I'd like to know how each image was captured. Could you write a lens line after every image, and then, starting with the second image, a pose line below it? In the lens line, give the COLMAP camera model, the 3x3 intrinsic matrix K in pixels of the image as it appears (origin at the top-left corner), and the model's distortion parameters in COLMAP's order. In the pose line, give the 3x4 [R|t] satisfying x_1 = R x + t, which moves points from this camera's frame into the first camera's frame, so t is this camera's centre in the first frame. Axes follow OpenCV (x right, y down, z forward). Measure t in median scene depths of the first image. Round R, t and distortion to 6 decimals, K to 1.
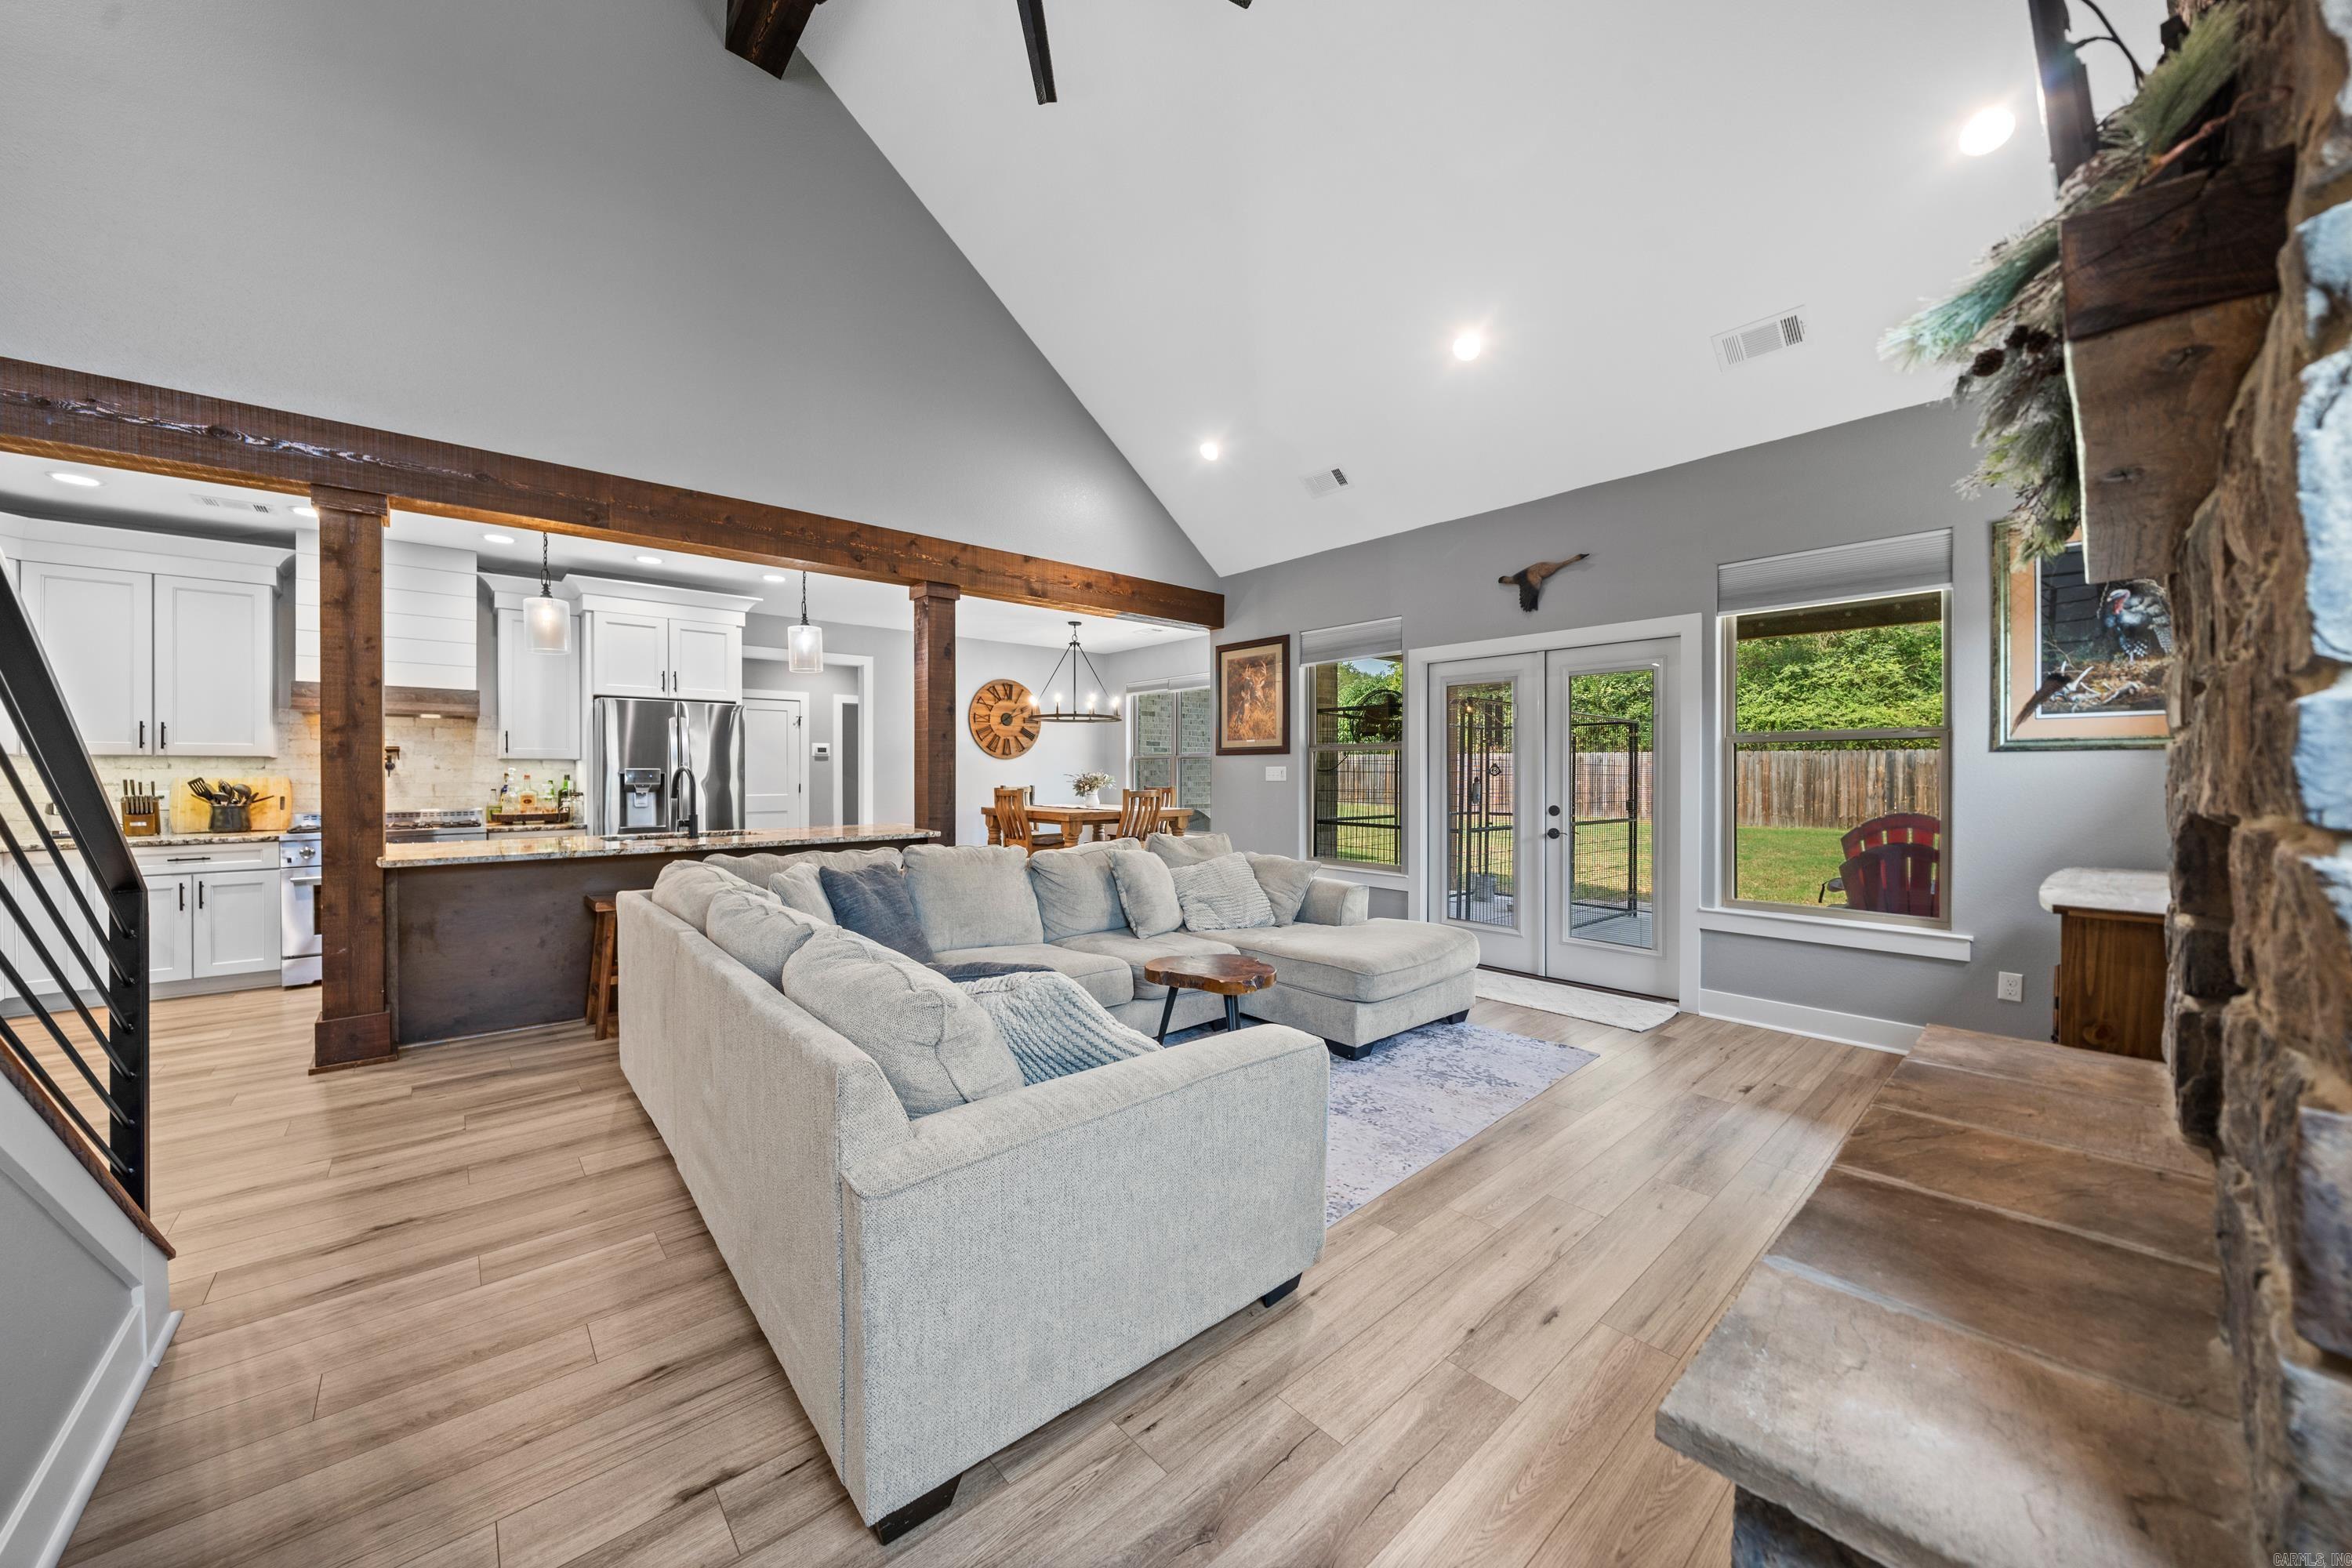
lens RADIAL K [[827.0, 0, 1180.8], [0, 827.0, 769.7], [0, 0, 1]] dist [0.002972, 0.000094]
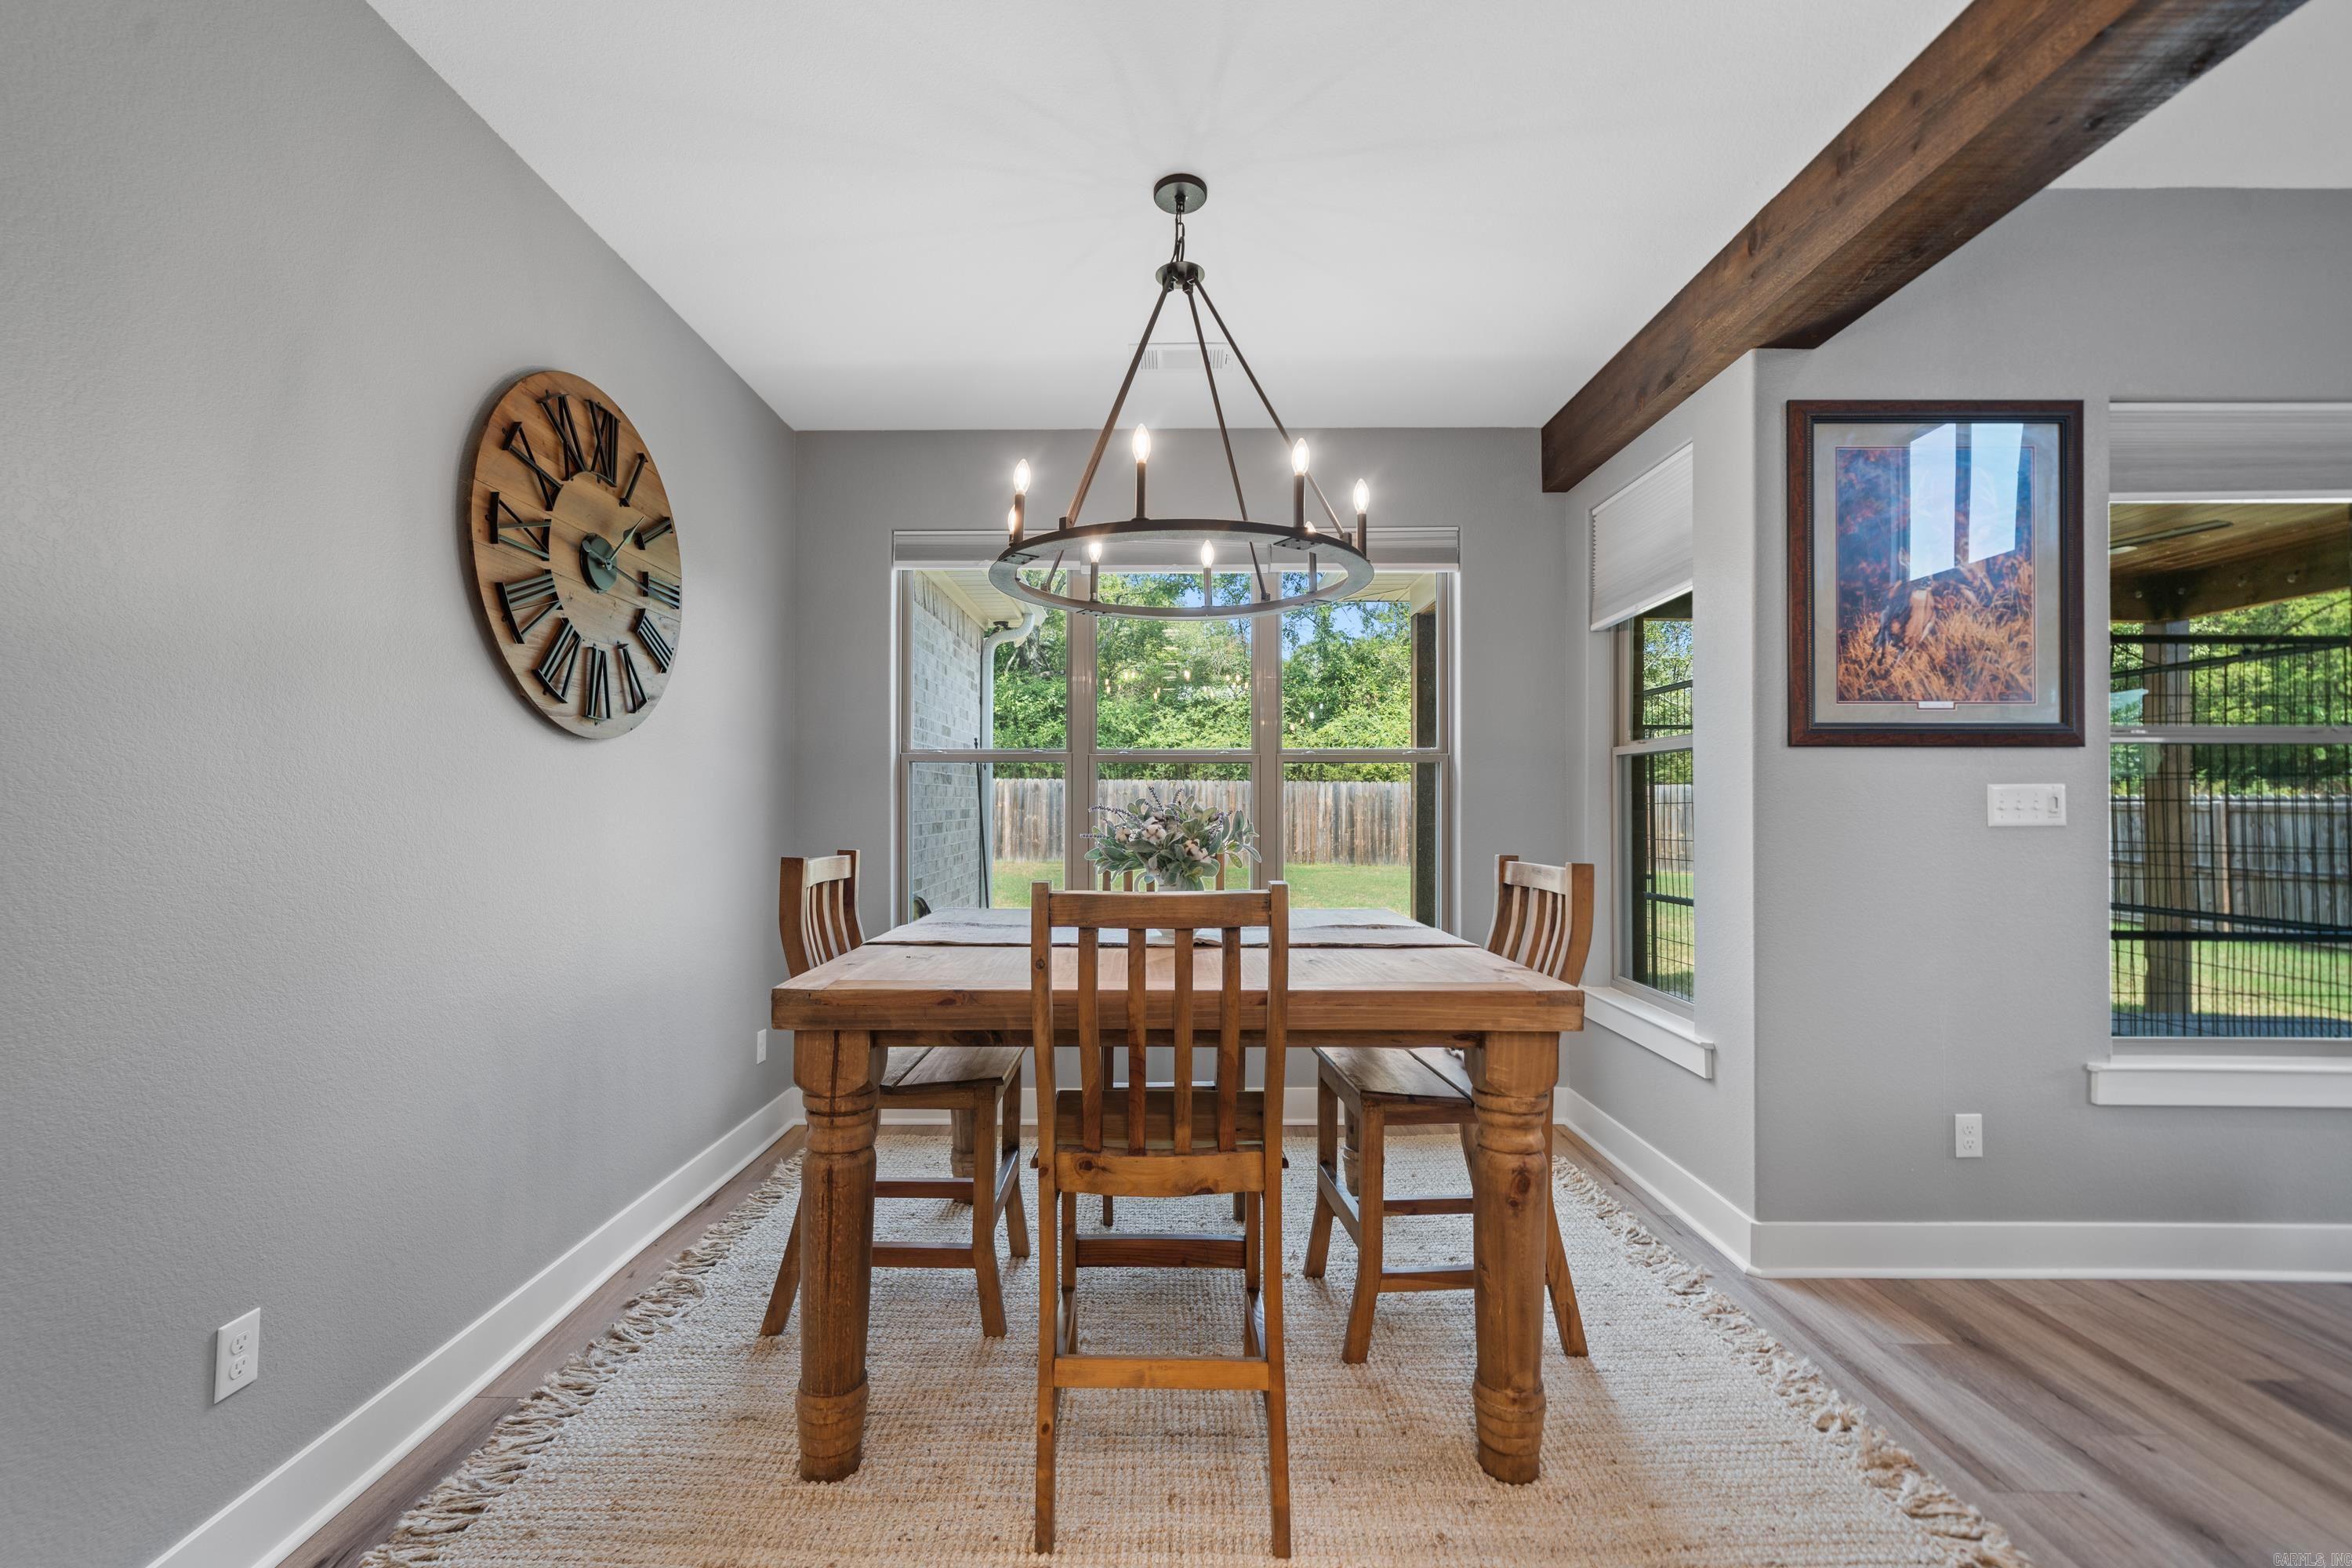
lens RADIAL K [[989.0, 0, 1163.9], [0, 989.0, 799.0], [0, 0, 1]] dist [0.002661, 0.000172]
pose [[0.681907, 0.006692, 0.731408, -0.447265], [-0.005840, 0.999976, -0.003704, 0.006343], [-0.731415, -0.001745, 0.681930, 1.029629]]
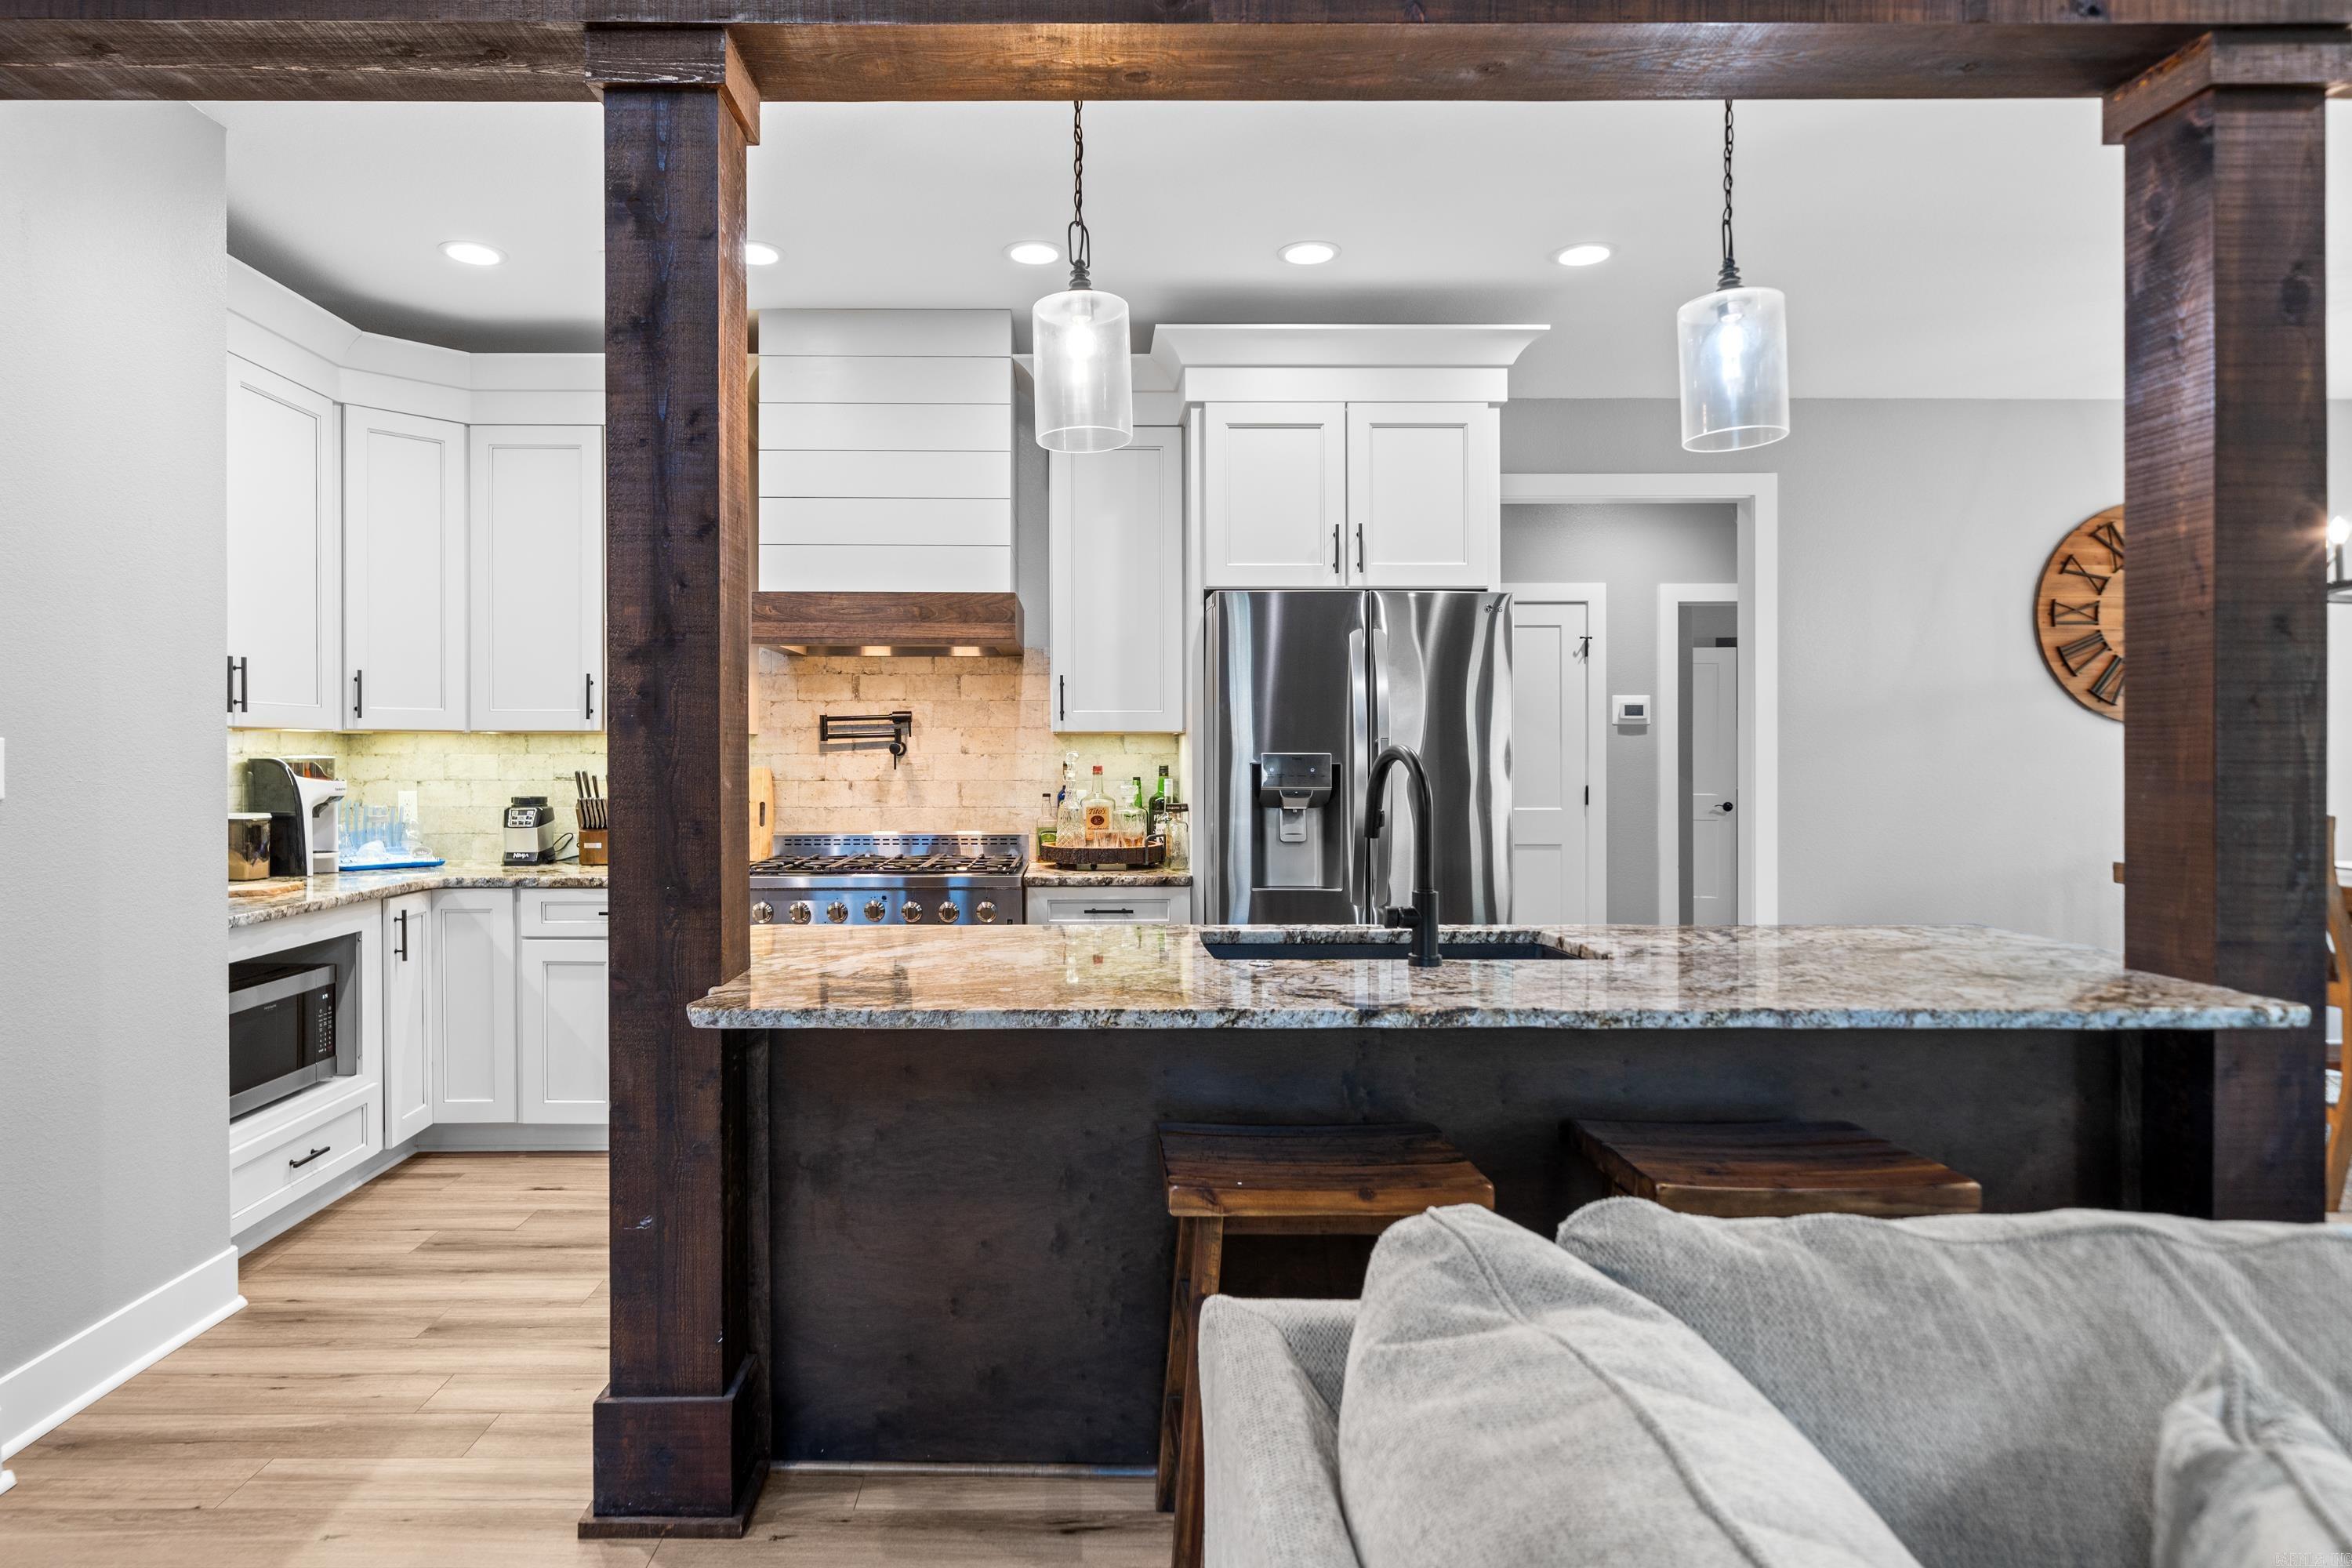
lens RADIAL K [[1298.7, 0, 1174.7], [0, 1298.7, 770.1], [0, 0, 1]] dist [-0.001448, 0.000181]
pose [[0.783793, 0.007655, -0.620975, -0.280885], [0.000470, 0.999916, 0.012920, -0.001055], [0.621022, -0.010419, 0.783724, 0.432876]]
